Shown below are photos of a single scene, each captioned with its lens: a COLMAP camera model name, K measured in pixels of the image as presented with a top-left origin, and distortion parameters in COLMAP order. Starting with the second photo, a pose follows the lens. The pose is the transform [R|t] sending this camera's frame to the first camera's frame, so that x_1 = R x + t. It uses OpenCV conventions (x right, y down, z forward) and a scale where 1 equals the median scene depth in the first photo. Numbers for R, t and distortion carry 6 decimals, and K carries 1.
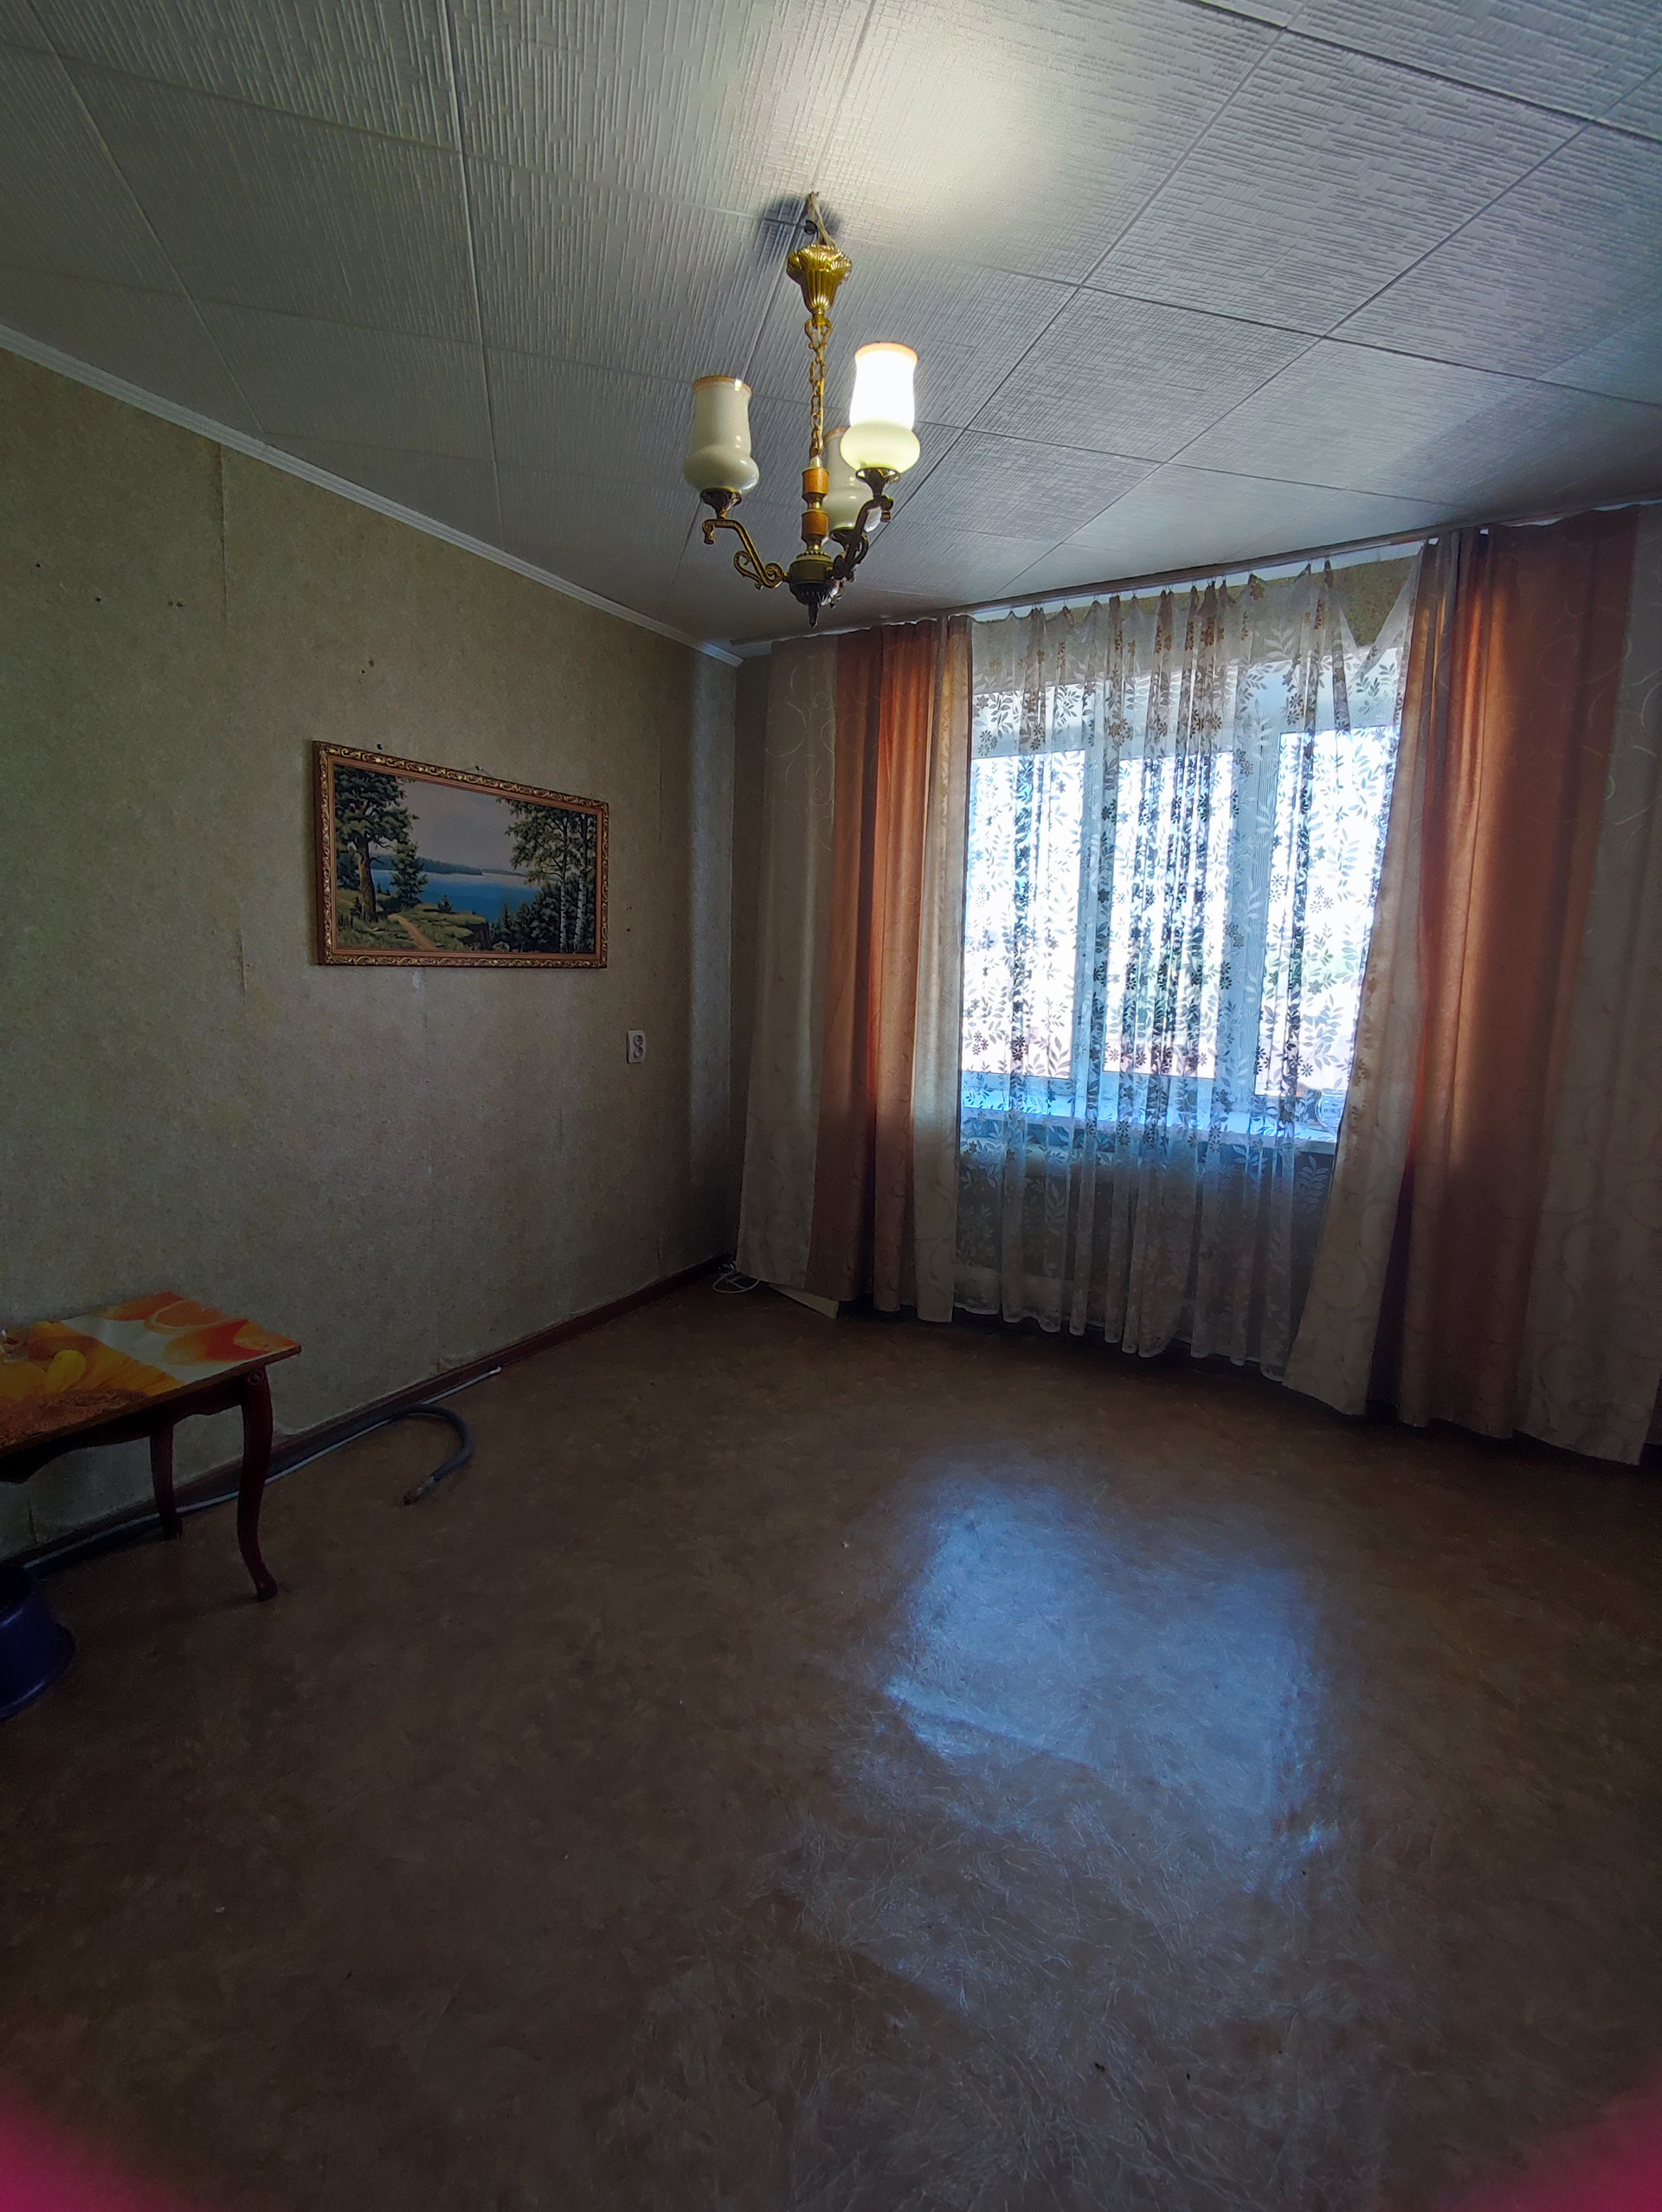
lens RADIAL K [[1016.6, 0, 831.0], [0, 1016.6, 1106.0], [0, 0, 1]] dist [-0.002301, -0.004751]
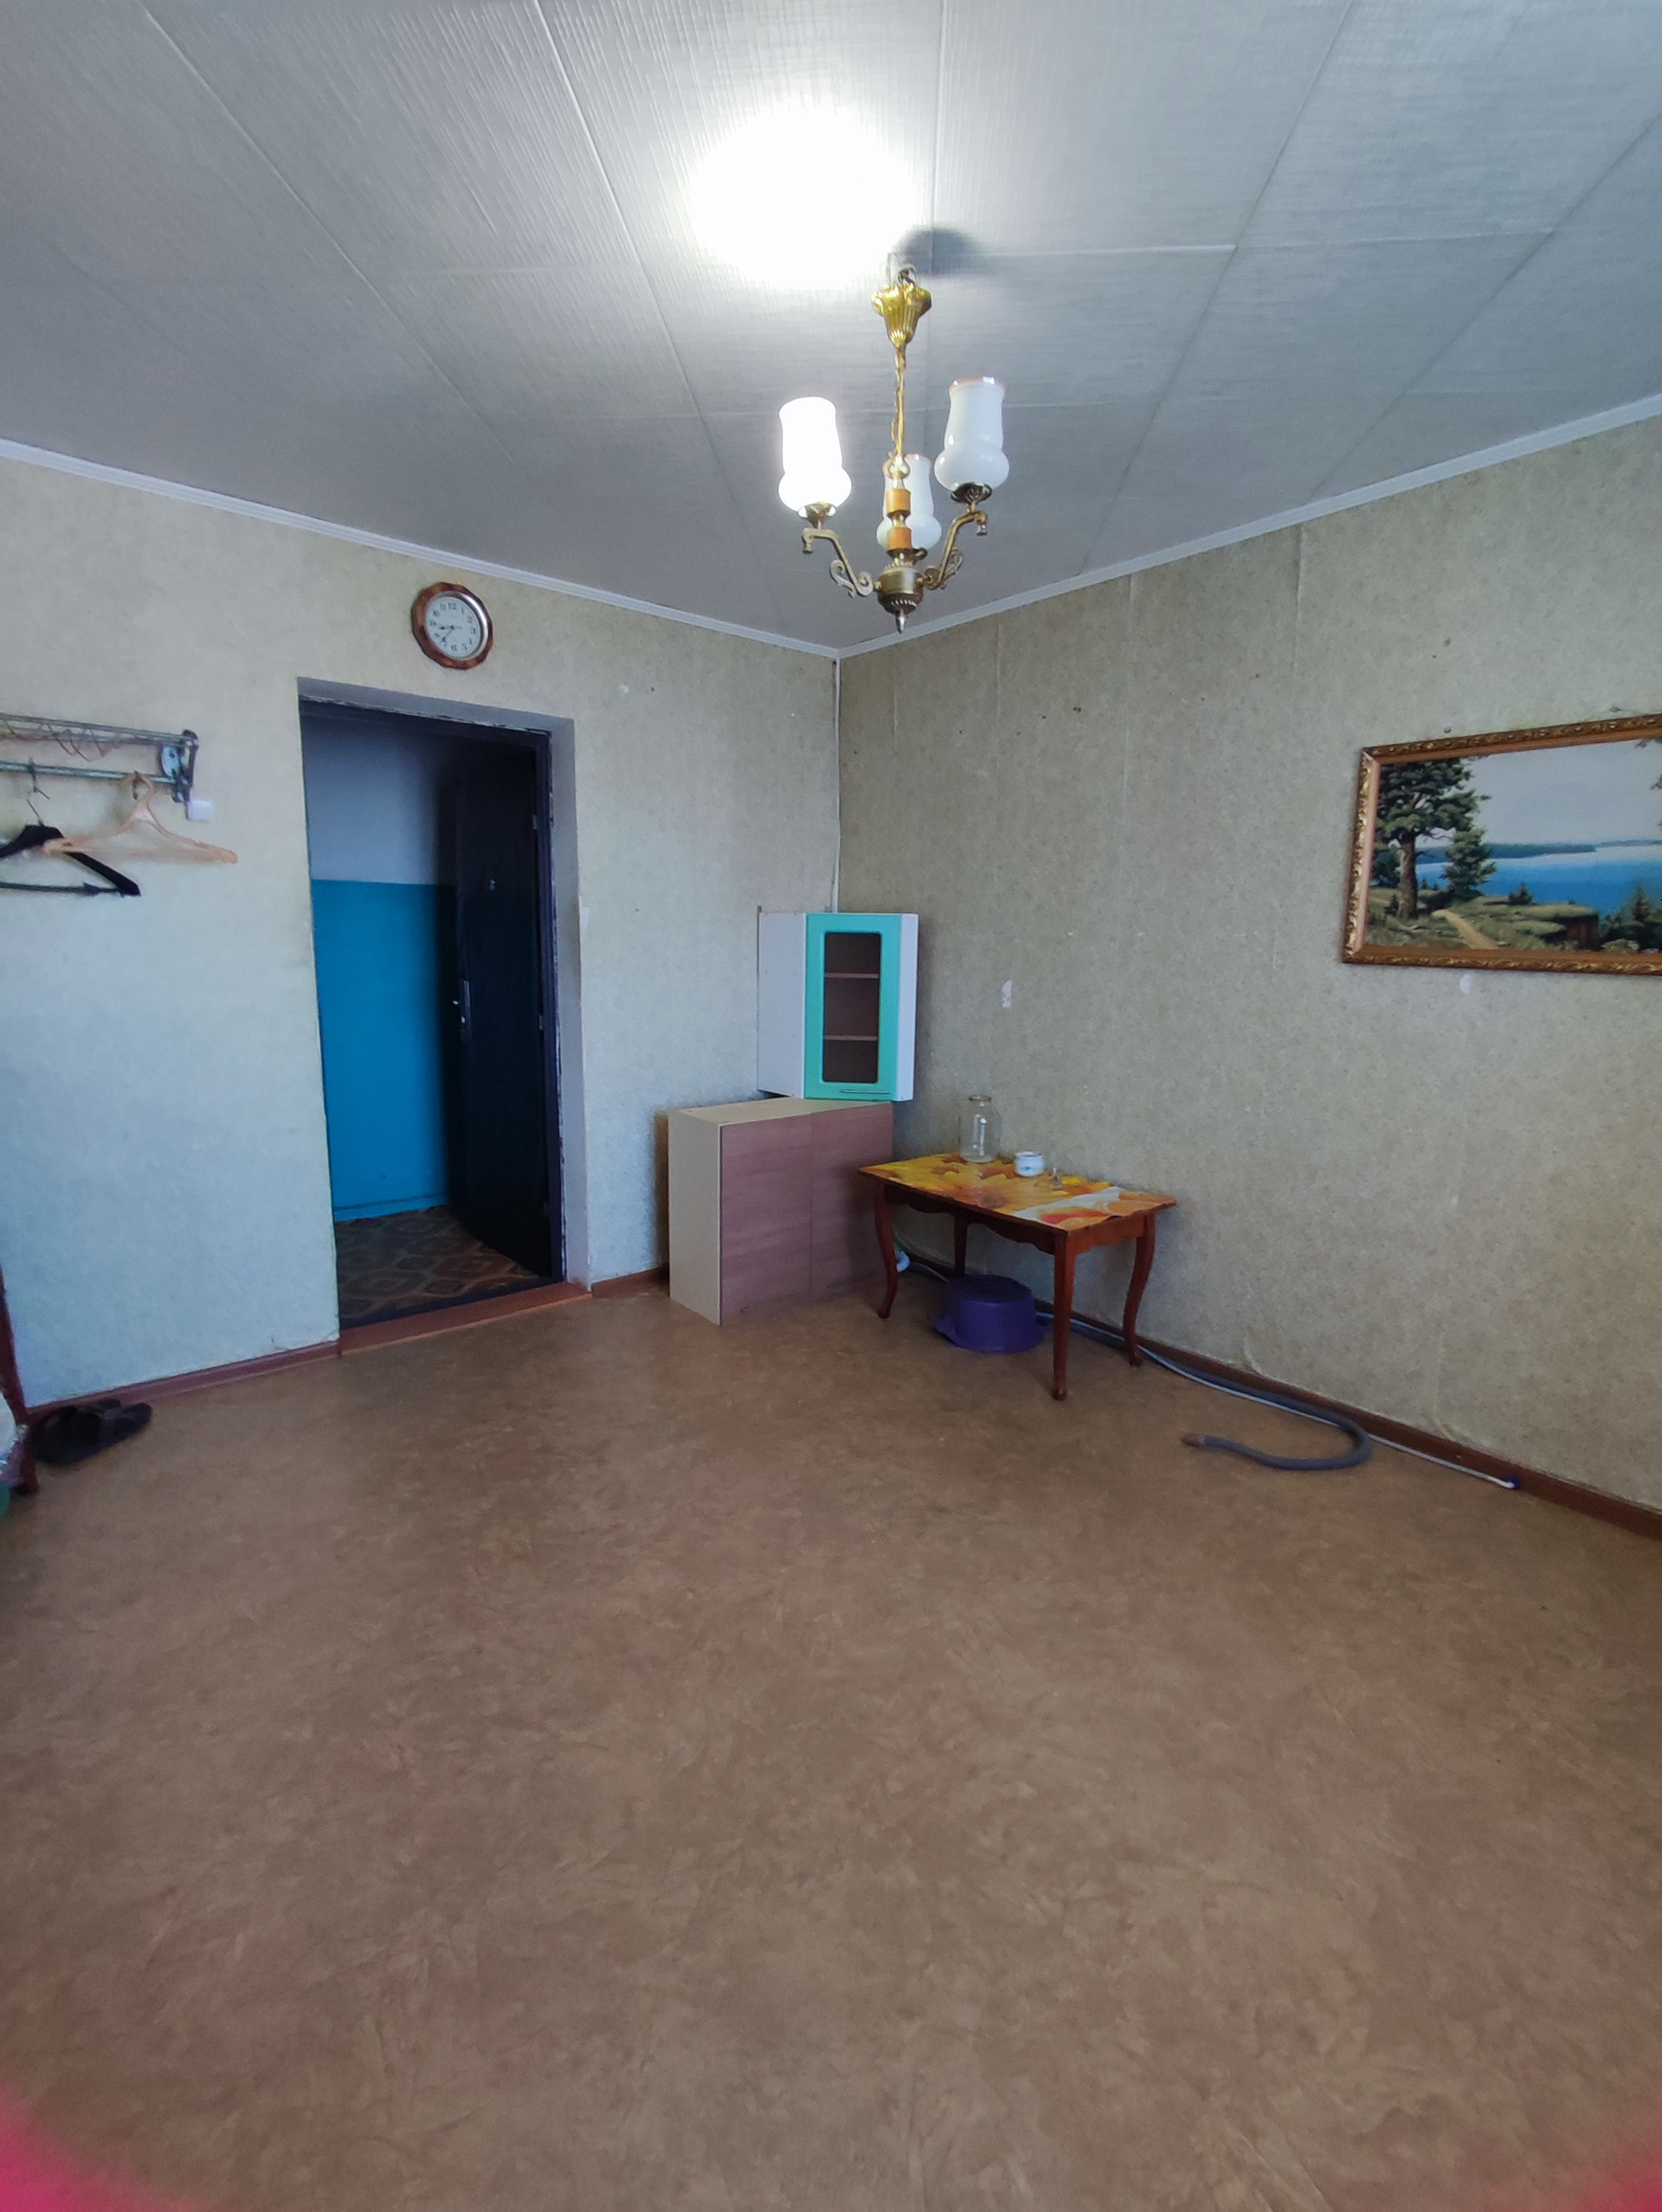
lens RADIAL K [[1016.6, 0, 831.0], [0, 1016.6, 1106.0], [0, 0, 1]] dist [-0.002301, -0.004751]
pose [[-0.338758, 0.130078, -0.931838, 0.648719], [-0.159209, 0.968190, 0.193031, -0.109769], [0.927305, 0.213748, -0.307273, 0.829619]]
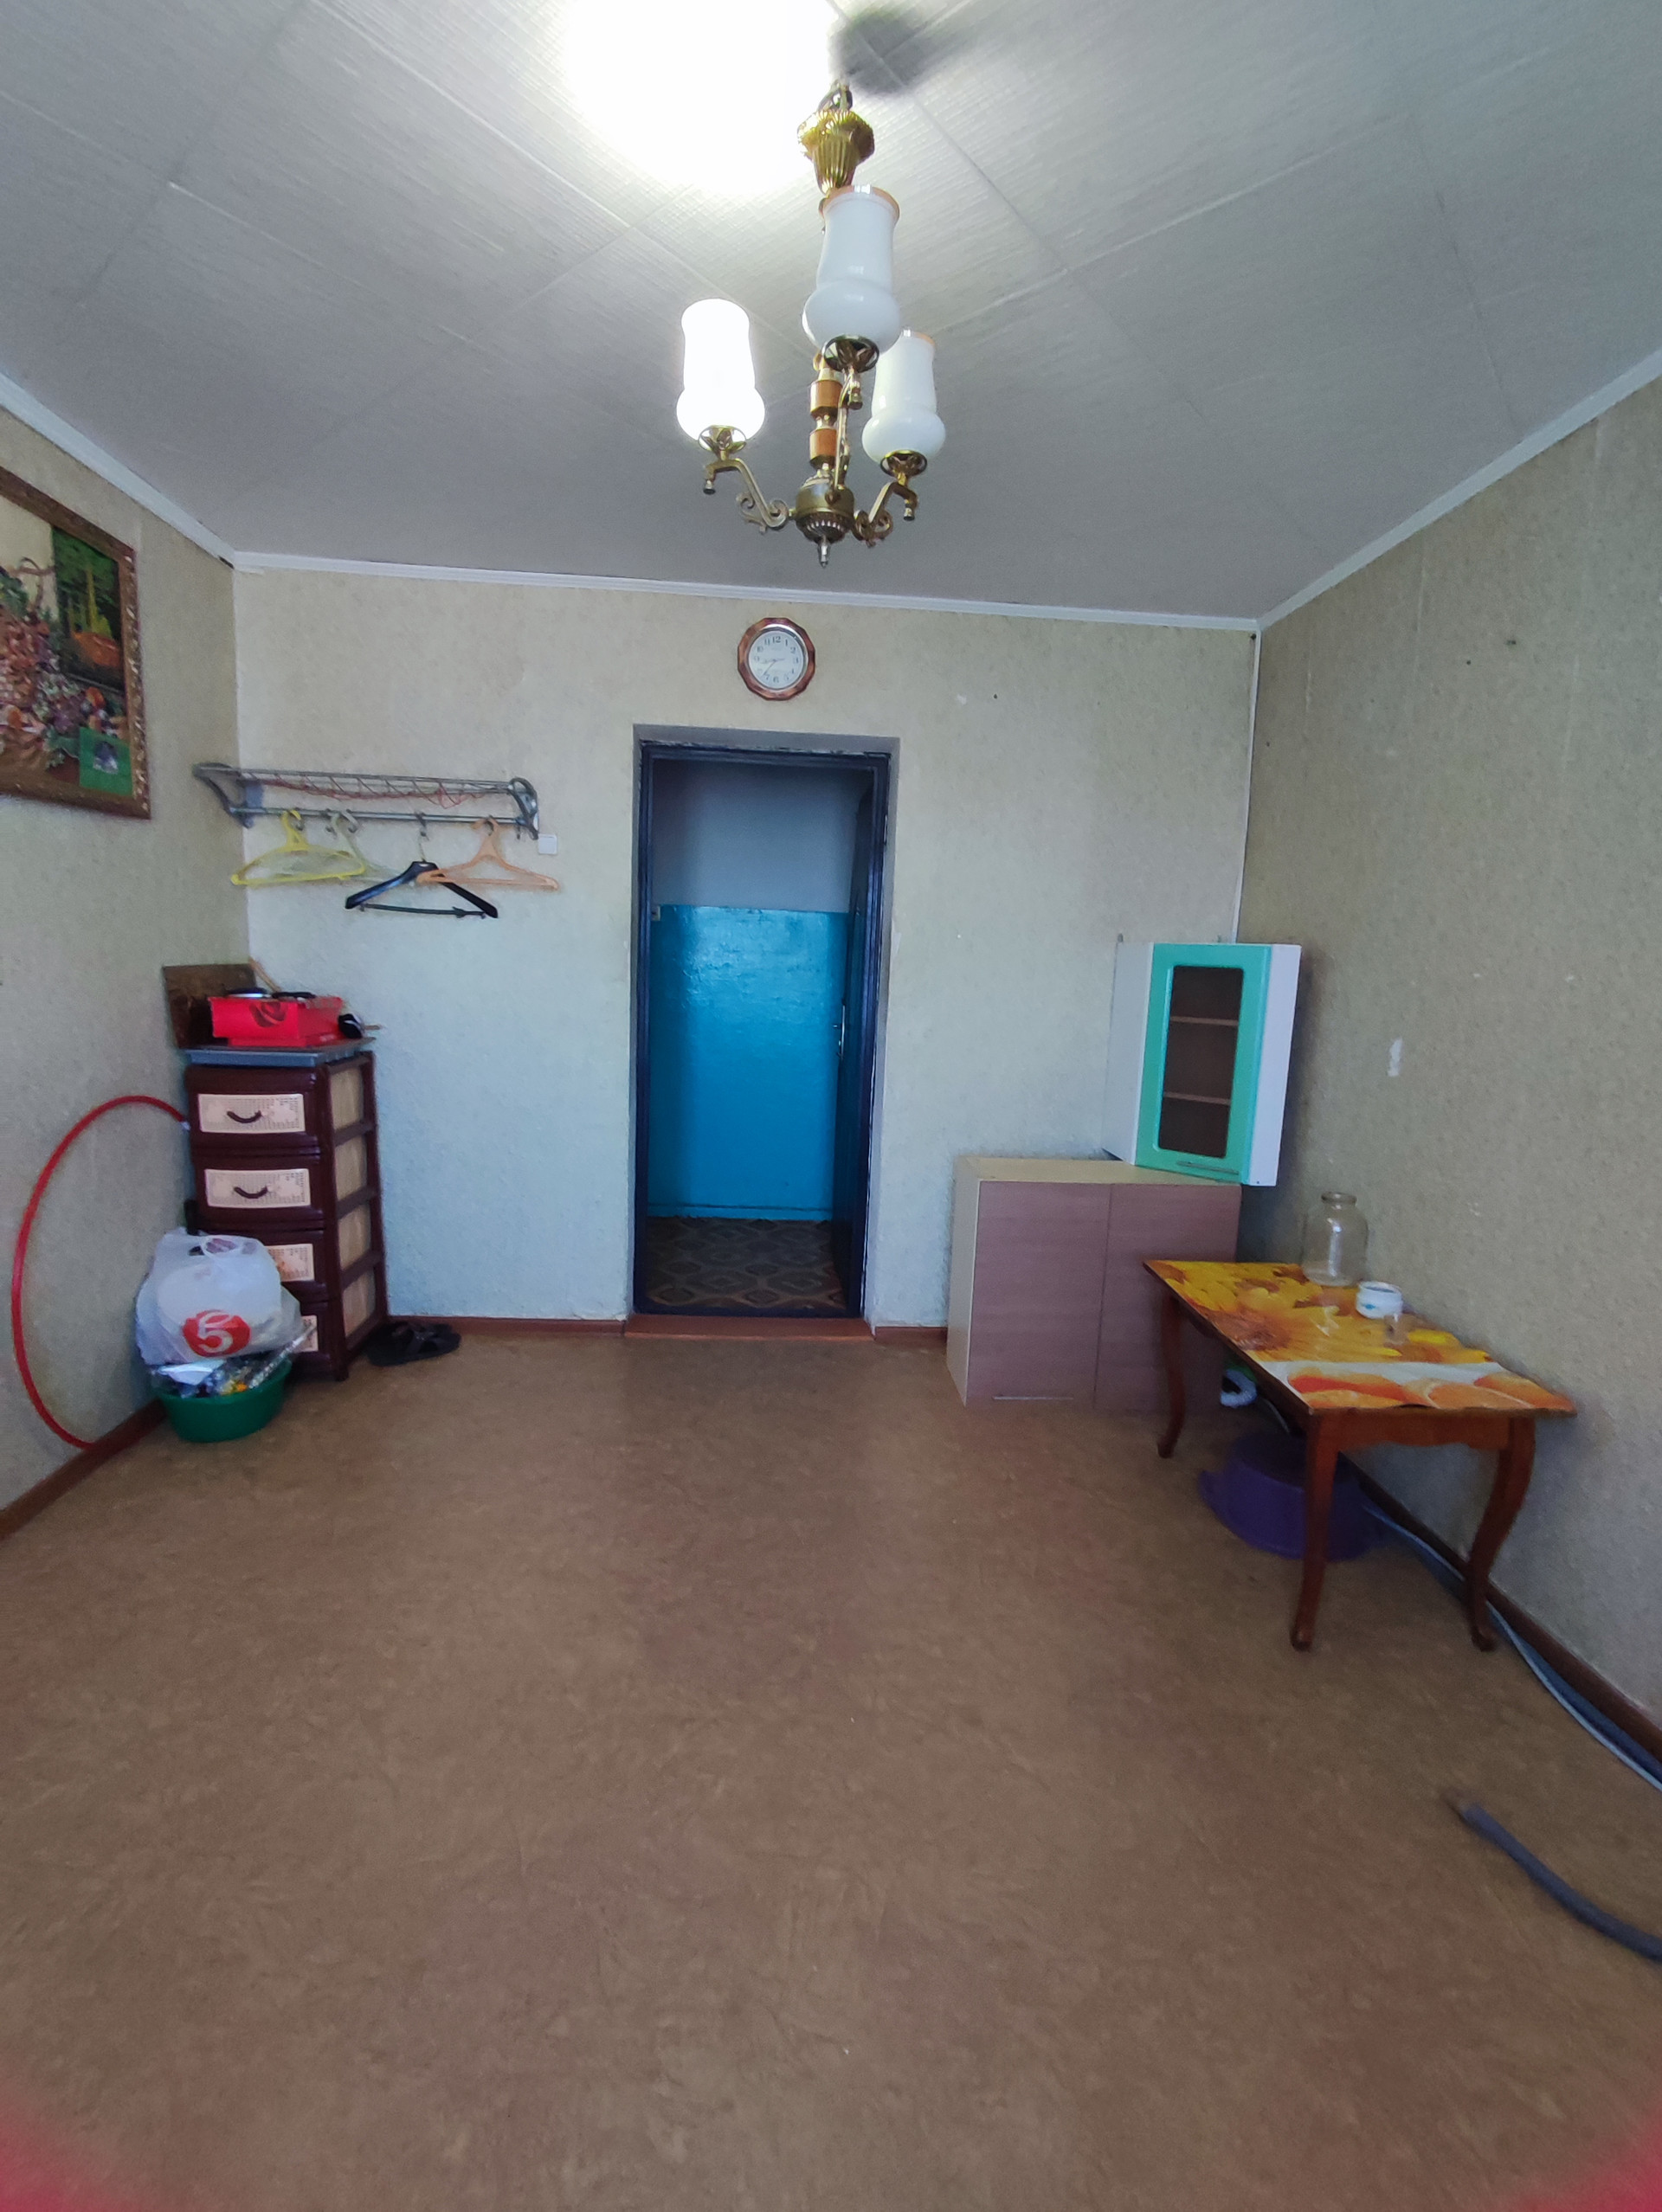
lens RADIAL K [[1016.6, 0, 831.0], [0, 1016.6, 1106.0], [0, 0, 1]] dist [-0.002301, -0.004751]
pose [[-0.831895, 0.027501, -0.554251, 0.270657], [-0.137957, 0.957167, 0.254557, -0.157223], [0.537511, 0.288227, -0.792469, 1.084623]]
